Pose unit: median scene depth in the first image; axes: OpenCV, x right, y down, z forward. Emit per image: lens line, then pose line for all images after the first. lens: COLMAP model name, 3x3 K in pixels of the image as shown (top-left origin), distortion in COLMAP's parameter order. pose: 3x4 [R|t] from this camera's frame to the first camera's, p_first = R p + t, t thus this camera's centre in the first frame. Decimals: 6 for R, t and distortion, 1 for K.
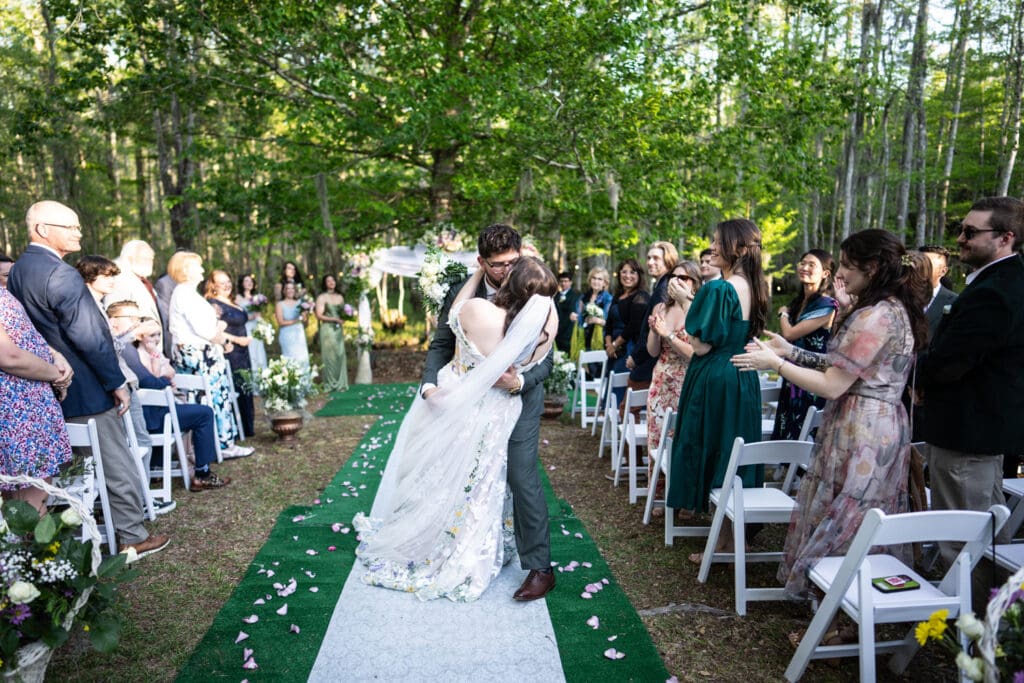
lens RADIAL K [[749.4, 0, 512.0], [0, 749.4, 341.5], [0, 0, 1]] dist [-0.007013, 0.000199]
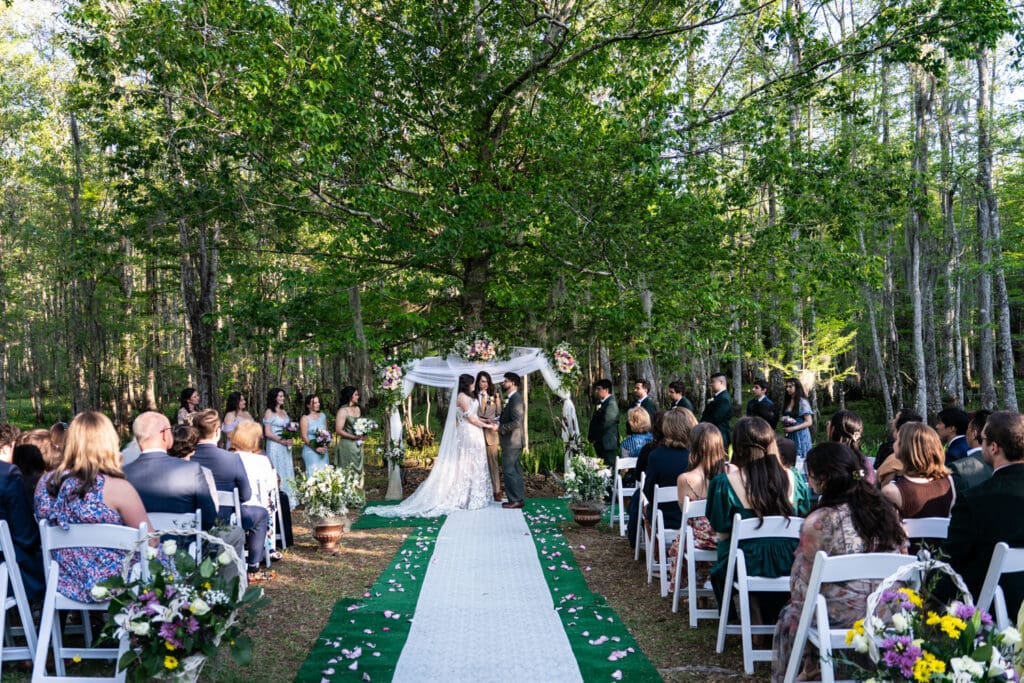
lens RADIAL K [[1983.0, 0, 512.0], [0, 1983.0, 341.5], [0, 0, 1]] dist [-0.031541, -0.013612]
pose [[0.999037, -0.021432, -0.038284, 0.057509], [0.016680, 0.992587, -0.120389, 0.176601], [0.040581, 0.119635, 0.991988, -1.655762]]
